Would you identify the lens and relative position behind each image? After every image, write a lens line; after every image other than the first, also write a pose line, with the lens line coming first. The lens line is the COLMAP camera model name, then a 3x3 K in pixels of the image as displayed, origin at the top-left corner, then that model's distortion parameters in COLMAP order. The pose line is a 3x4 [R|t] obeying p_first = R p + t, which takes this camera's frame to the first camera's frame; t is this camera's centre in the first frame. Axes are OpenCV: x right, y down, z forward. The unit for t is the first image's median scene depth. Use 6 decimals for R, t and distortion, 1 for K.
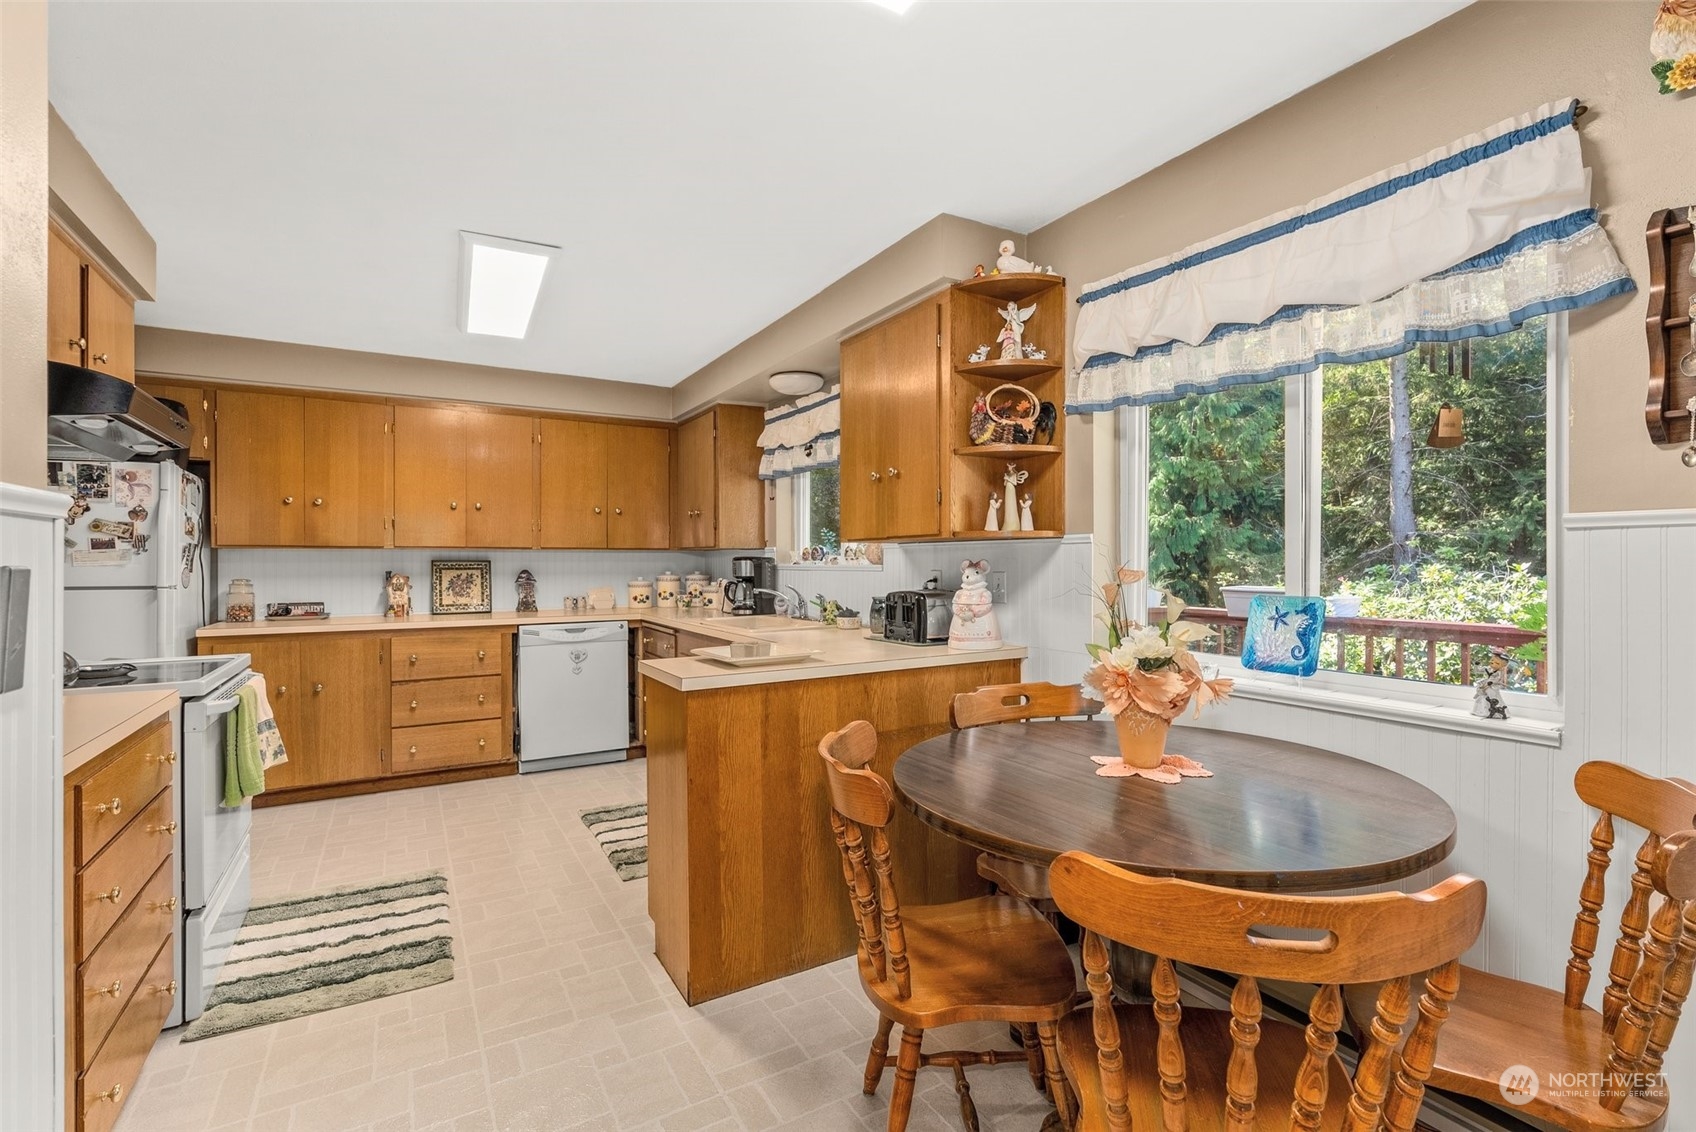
lens RADIAL K [[771.9, 0, 854.4], [0, 771.9, 563.4], [0, 0, 1]] dist [-0.006198, 0.001914]
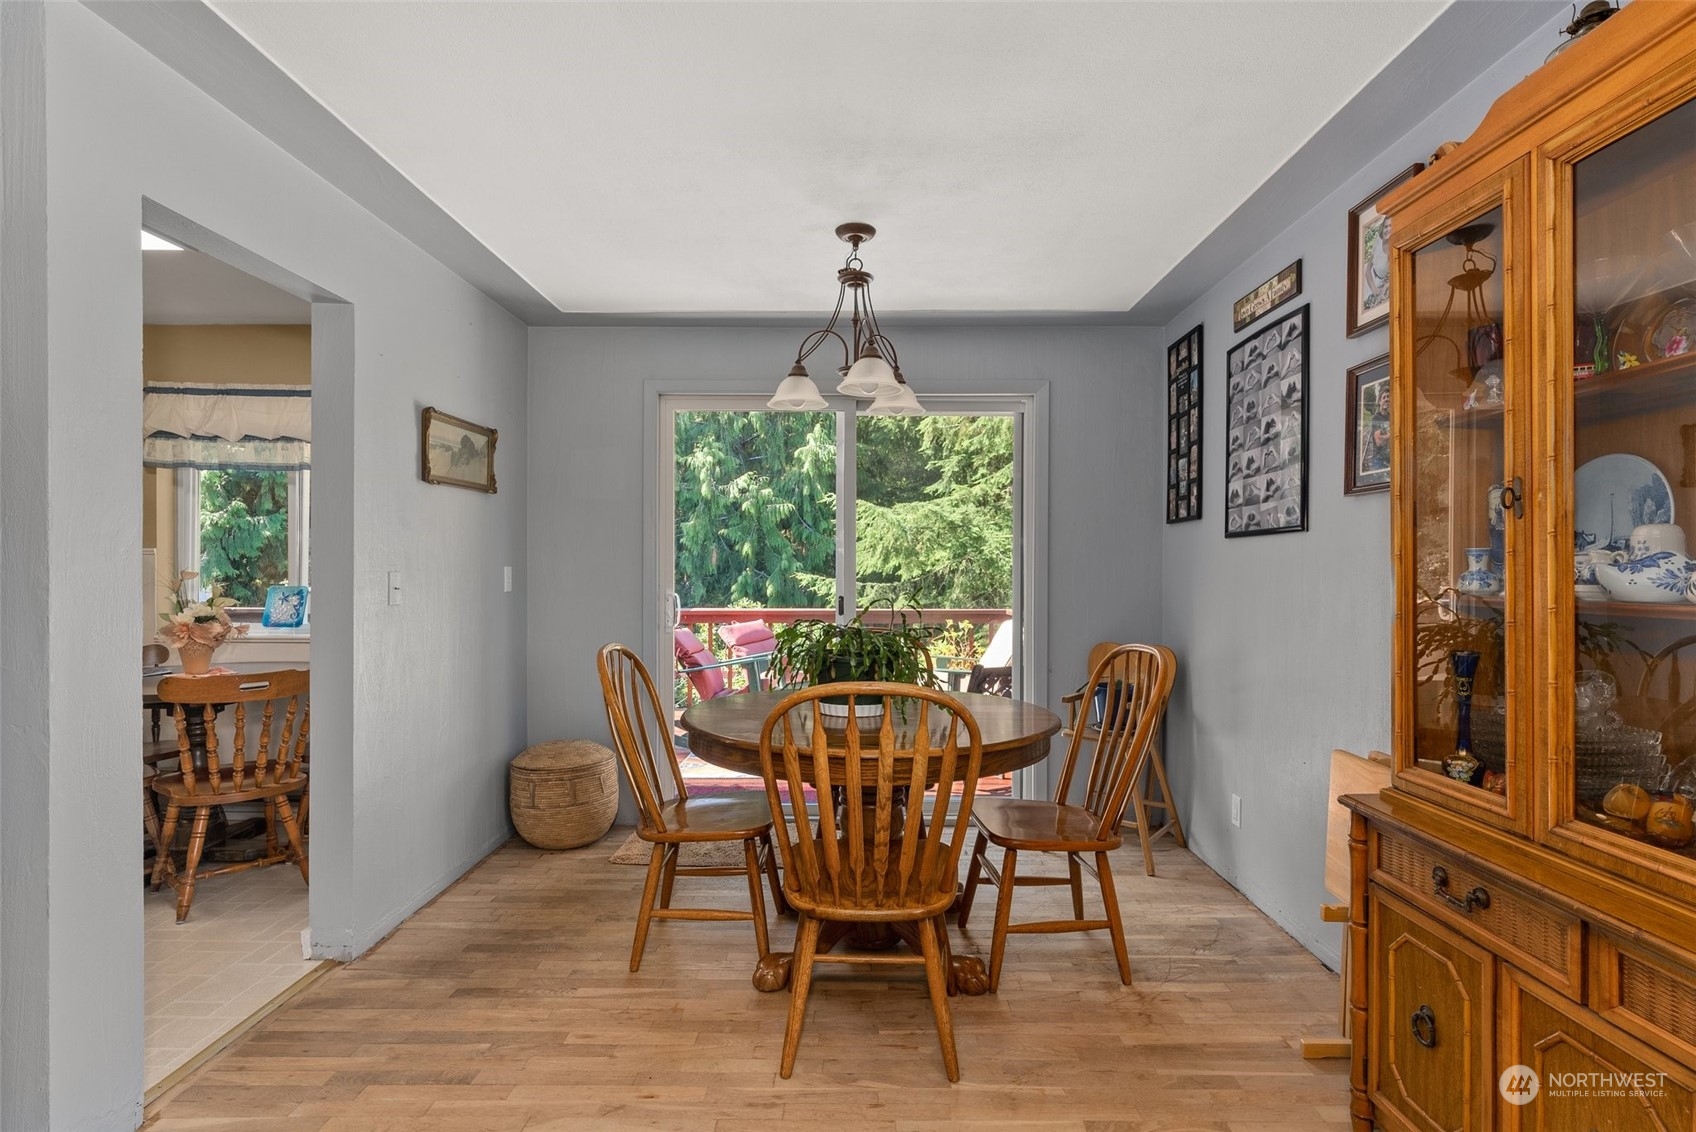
lens RADIAL K [[838.2, 0, 850.6], [0, 838.2, 574.0], [0, 0, 1]] dist [-0.000804, 0.001394]
pose [[0.517349, -0.002510, 0.855771, -0.075317], [-0.003369, 0.999982, 0.004969, -0.000349], [-0.855768, -0.005453, 0.517331, -0.194171]]
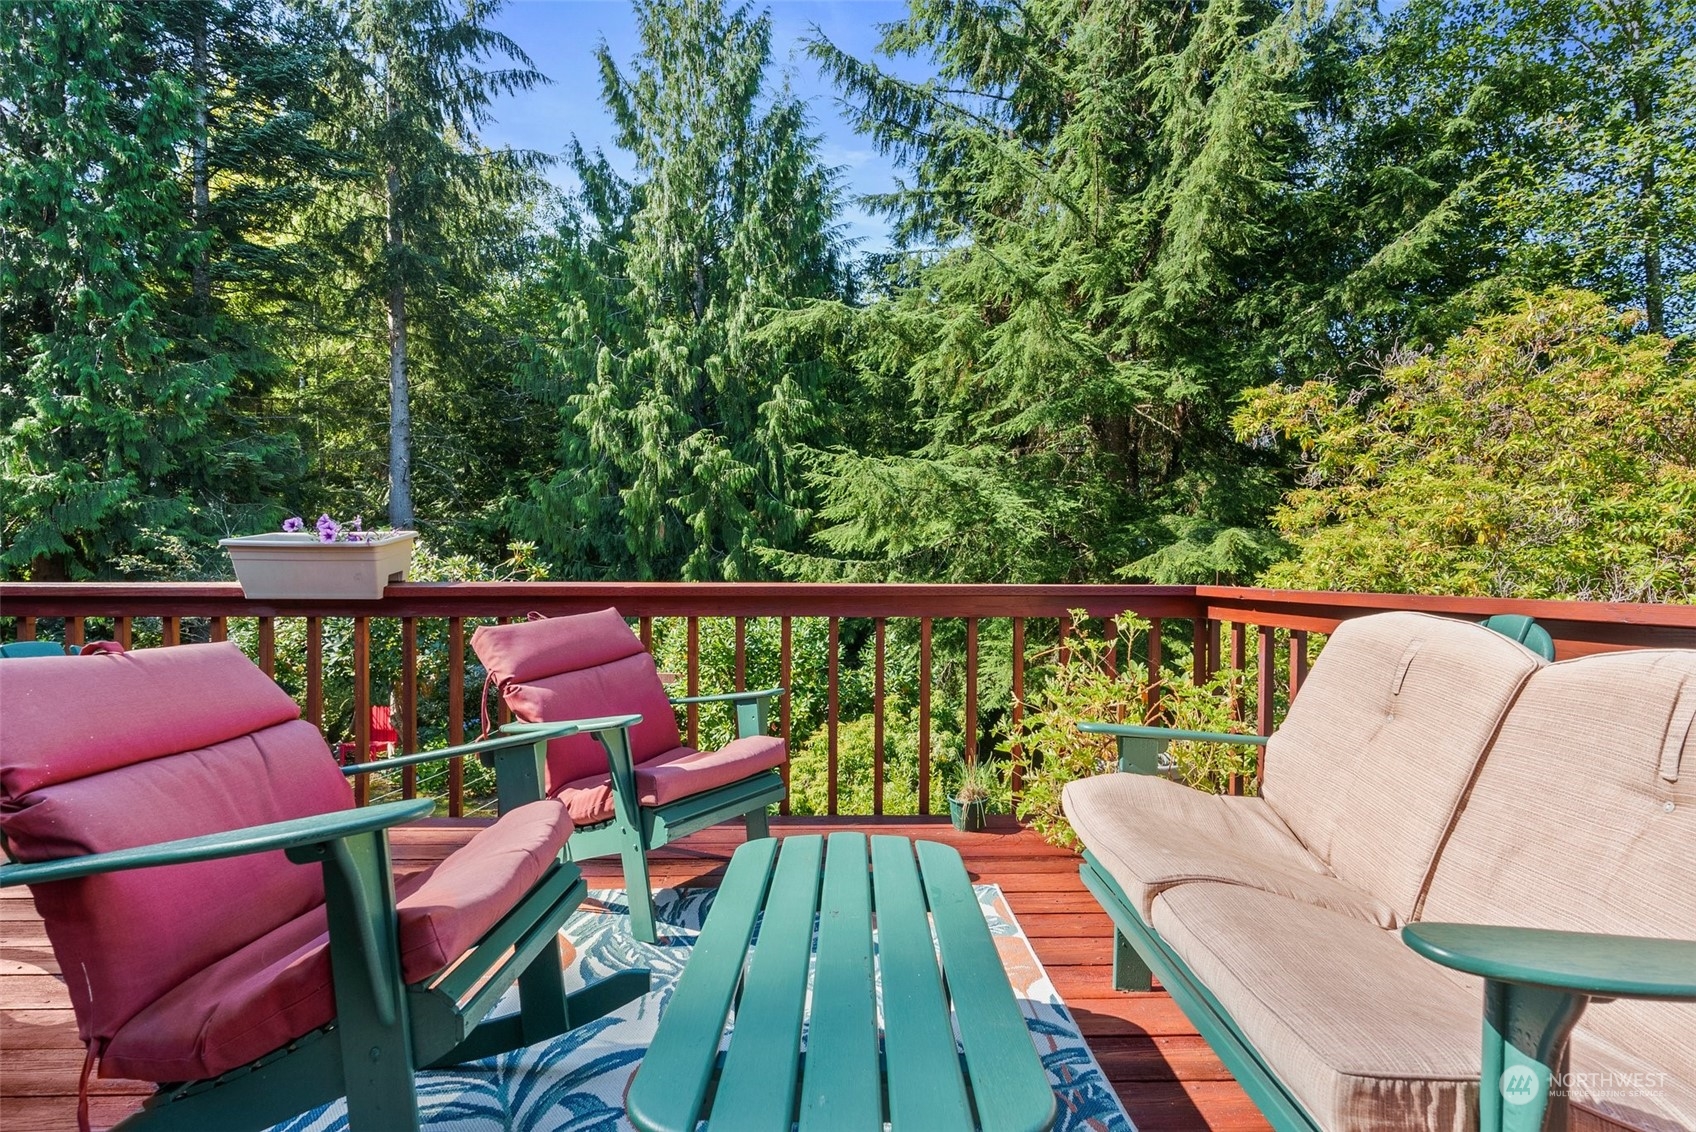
lens RADIAL K [[771.9, 0, 845.9], [0, 771.9, 569.0], [0, 0, 1]] dist [-0.006198, 0.001914]
pose [[0.491572, -0.006954, 0.870809, 0.272029], [-0.004792, 0.999931, 0.010691, 0.023198], [-0.870824, -0.009429, 0.491505, 0.020719]]
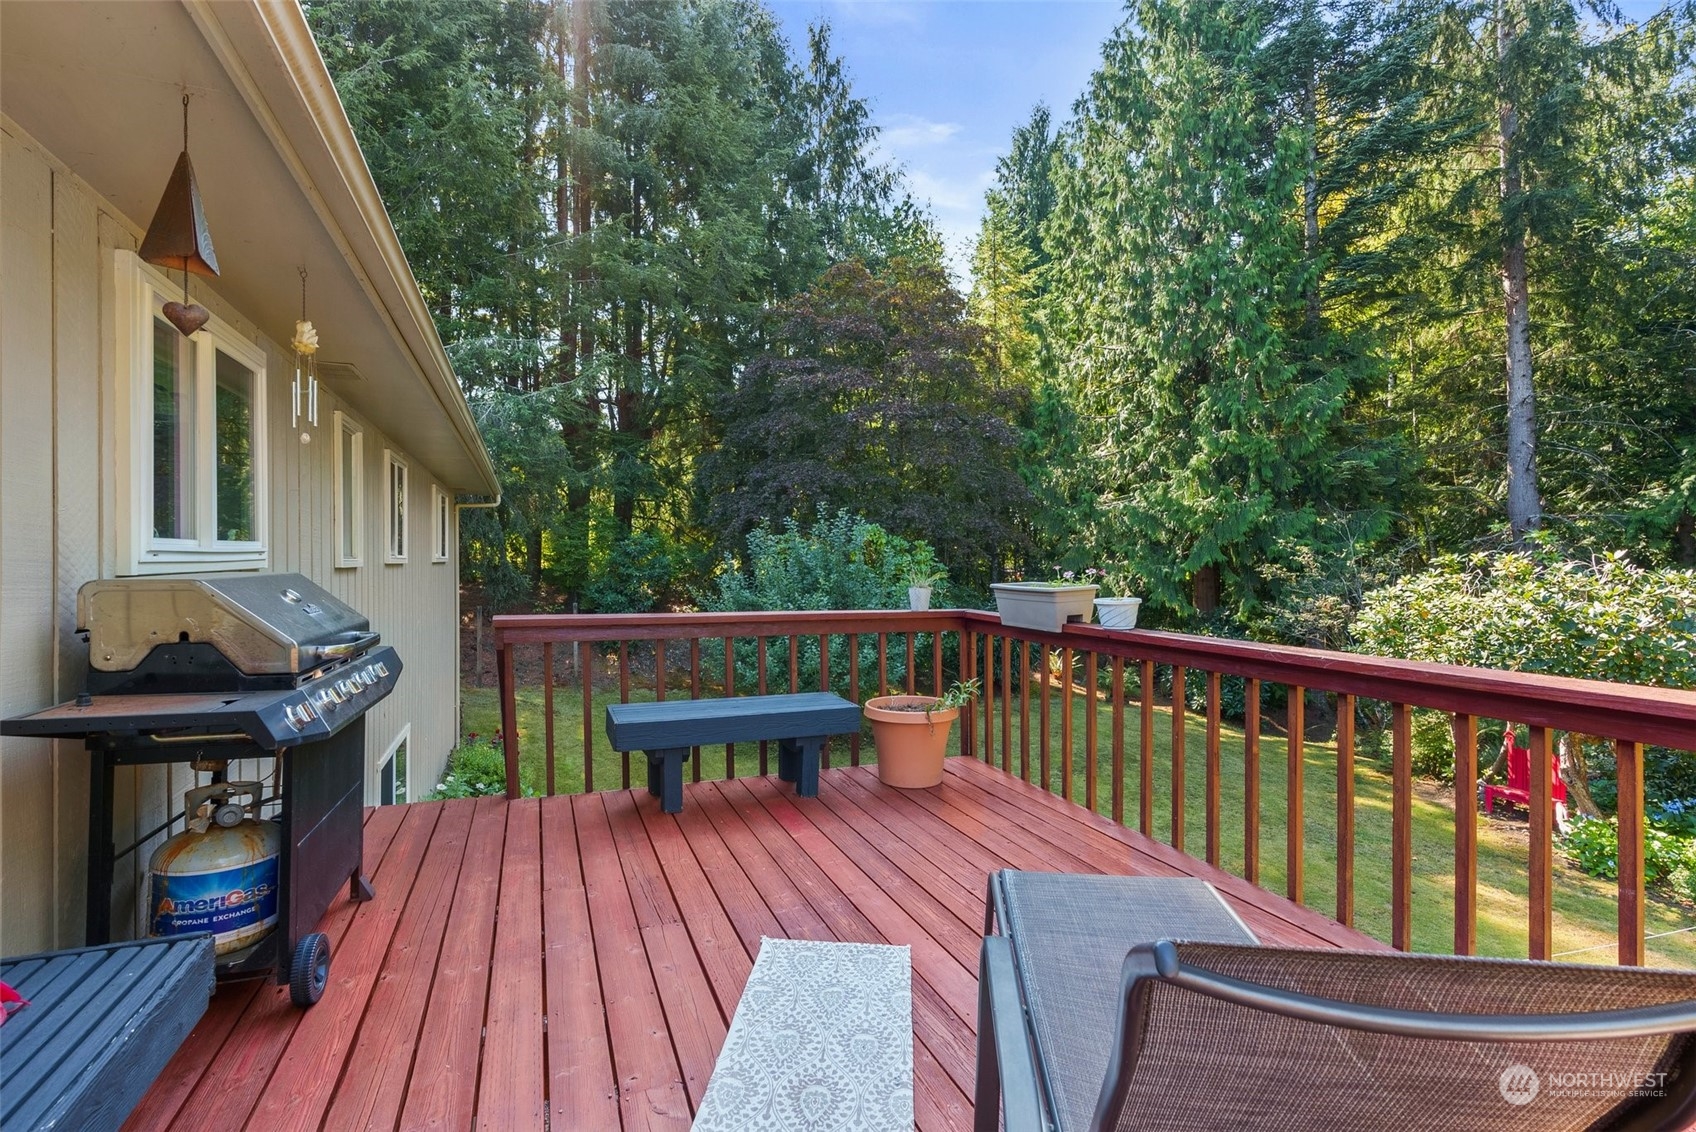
lens RADIAL K [[771.9, 0, 857.4], [0, 771.9, 551.1], [0, 0, 1]] dist [-0.006198, 0.001914]
pose [[0.989735, -0.005117, -0.142821, 0.244427], [0.004070, 0.999963, -0.007626, 0.003410], [0.142854, 0.006966, 0.989719, 0.151770]]
